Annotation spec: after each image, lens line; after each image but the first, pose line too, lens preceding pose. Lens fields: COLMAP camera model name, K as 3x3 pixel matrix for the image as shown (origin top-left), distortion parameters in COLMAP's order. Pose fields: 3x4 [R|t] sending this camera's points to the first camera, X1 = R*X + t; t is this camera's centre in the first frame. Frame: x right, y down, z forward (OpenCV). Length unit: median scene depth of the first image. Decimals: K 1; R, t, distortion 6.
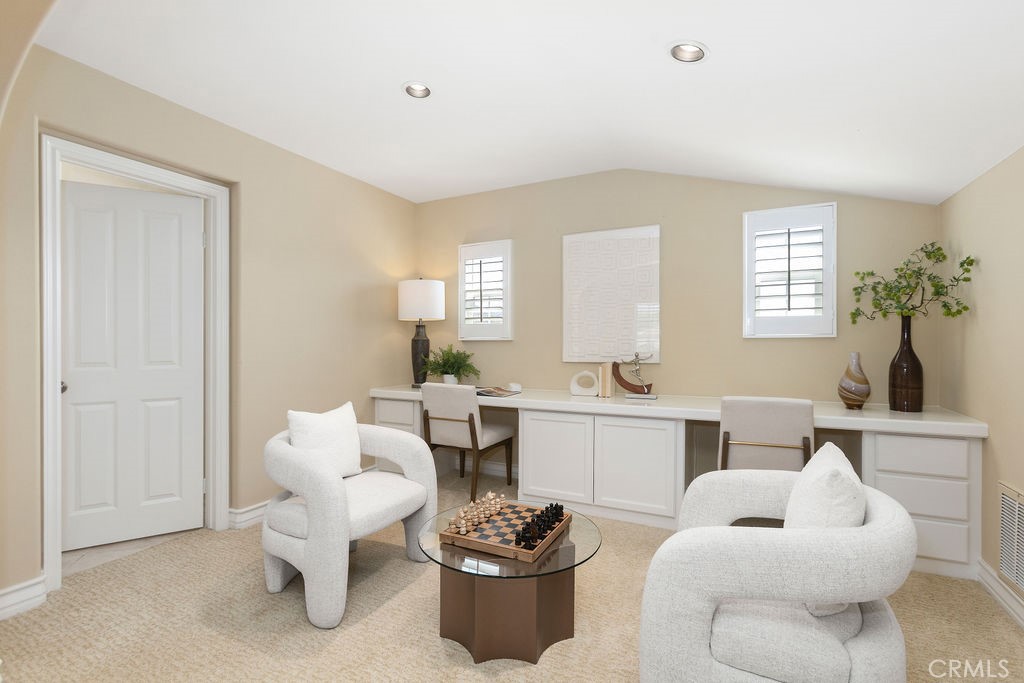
lens RADIAL K [[464.0, 0, 515.6], [0, 464.0, 344.2], [0, 0, 1]] dist [-0.011020, 0.007840]
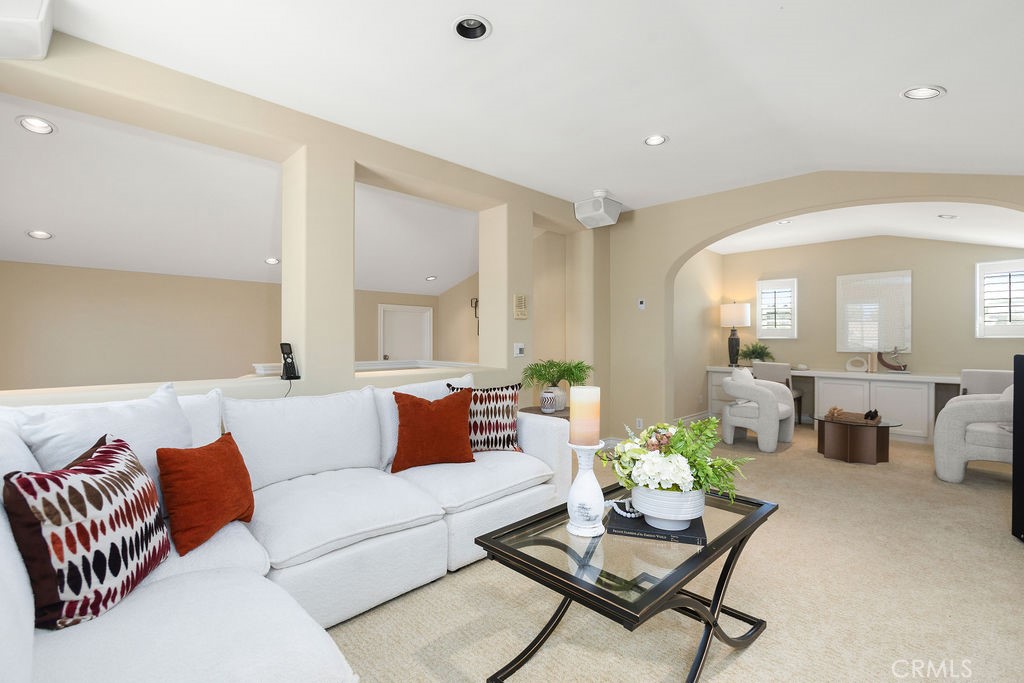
lens RADIAL K [[464.0, 0, 509.1], [0, 464.0, 337.9], [0, 0, 1]] dist [-0.011020, 0.007840]
pose [[0.947328, 0.001223, -0.320263, -0.531819], [-0.001943, 0.999996, -0.001929, -0.007121], [0.320259, 0.002450, 0.947327, -1.048542]]
